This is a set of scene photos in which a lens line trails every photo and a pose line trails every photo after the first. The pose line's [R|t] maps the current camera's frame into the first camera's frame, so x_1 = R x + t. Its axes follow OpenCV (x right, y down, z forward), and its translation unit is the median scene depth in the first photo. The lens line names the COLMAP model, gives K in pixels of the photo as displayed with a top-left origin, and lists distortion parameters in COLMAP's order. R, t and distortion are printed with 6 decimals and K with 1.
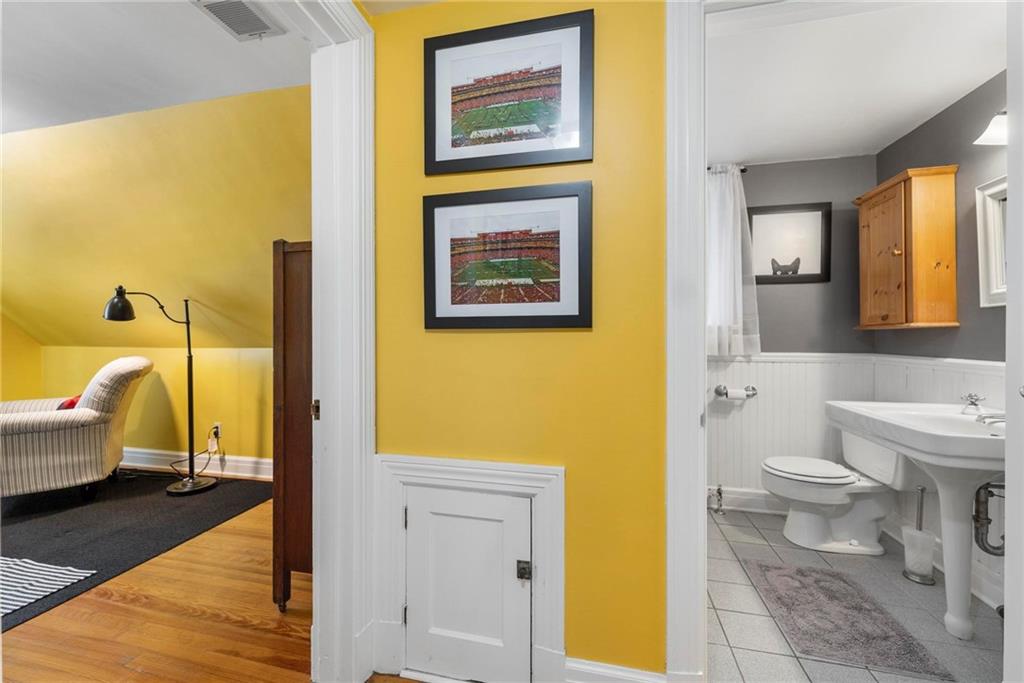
lens RADIAL K [[420.0, 0, 504.0], [0, 420.0, 334.8], [0, 0, 1]] dist [-0.001995, 0.000867]
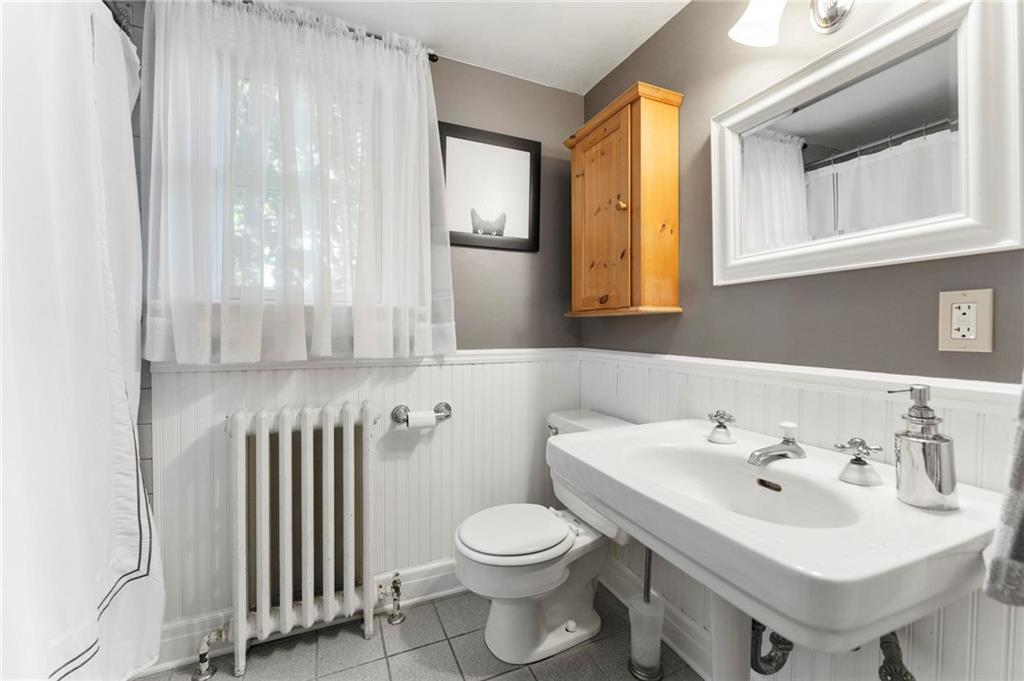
lens RADIAL K [[405.7, 0, 507.0], [0, 405.7, 332.4], [0, 0, 1]] dist [0.001026, 0.000202]
pose [[0.799481, -0.006516, 0.600656, 0.331567], [-0.004051, 0.999860, 0.016238, 0.004037], [-0.600678, -0.015415, 0.799342, 0.503565]]
